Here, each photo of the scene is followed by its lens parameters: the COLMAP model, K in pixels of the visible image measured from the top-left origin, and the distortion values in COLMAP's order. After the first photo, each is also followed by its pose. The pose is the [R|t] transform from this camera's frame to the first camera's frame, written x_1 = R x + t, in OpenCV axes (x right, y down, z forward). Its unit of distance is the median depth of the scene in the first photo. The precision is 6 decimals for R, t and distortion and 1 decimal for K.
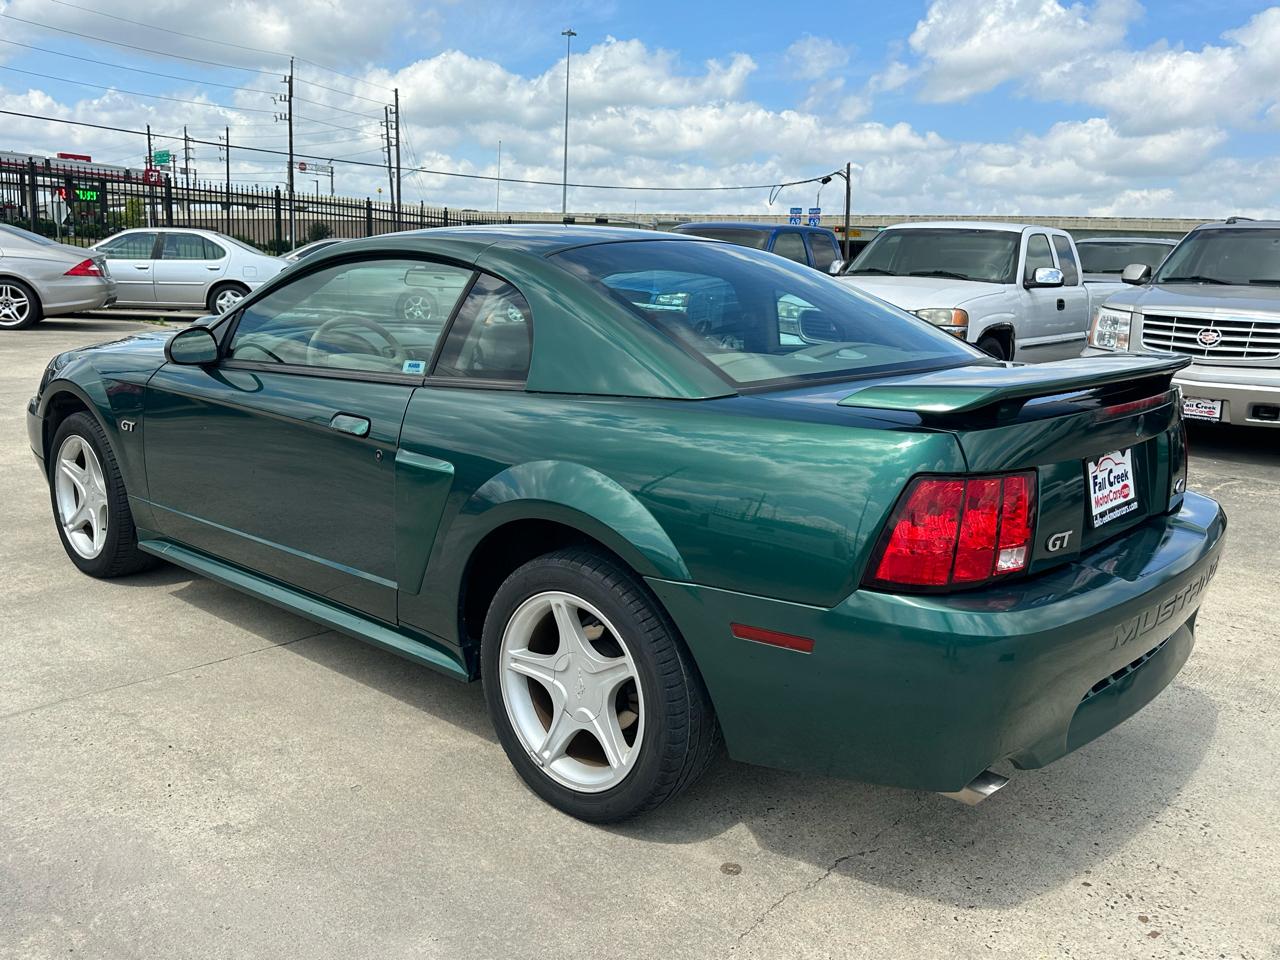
lens RADIAL K [[1121.7, 0, 663.6], [0, 1121.7, 481.8], [0, 0, 1]] dist [-0.012446, -0.022124]
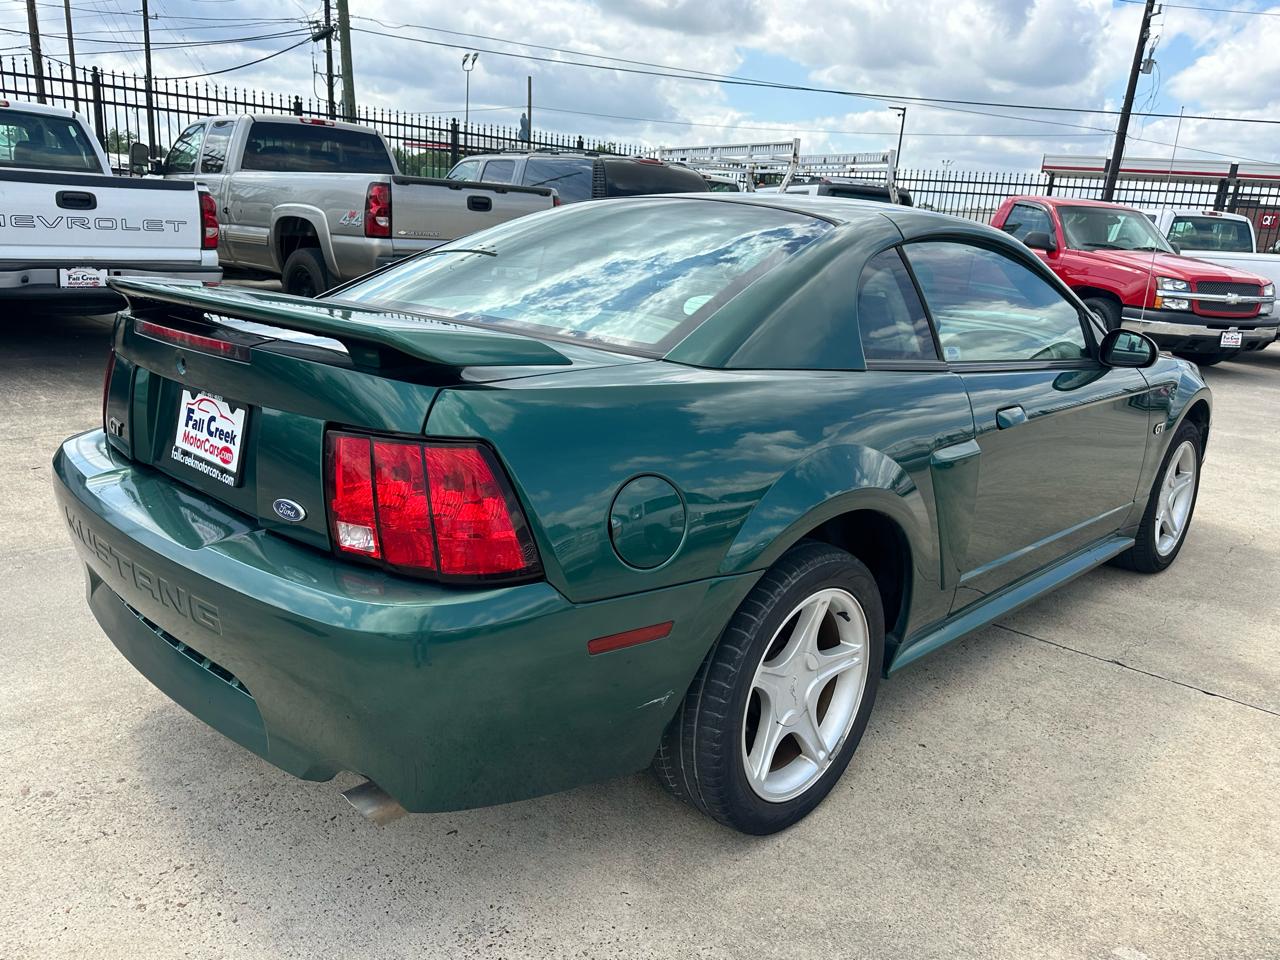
lens RADIAL K [[1079.4, 0, 639.5], [0, 1079.4, 499.3], [0, 0, 1]] dist [0.051484, -0.083500]
pose [[-0.131173, 0.208686, -0.969146, 1.069351], [-0.233060, 0.943703, 0.234752, -0.201880], [0.963575, 0.256662, -0.075152, 1.270826]]
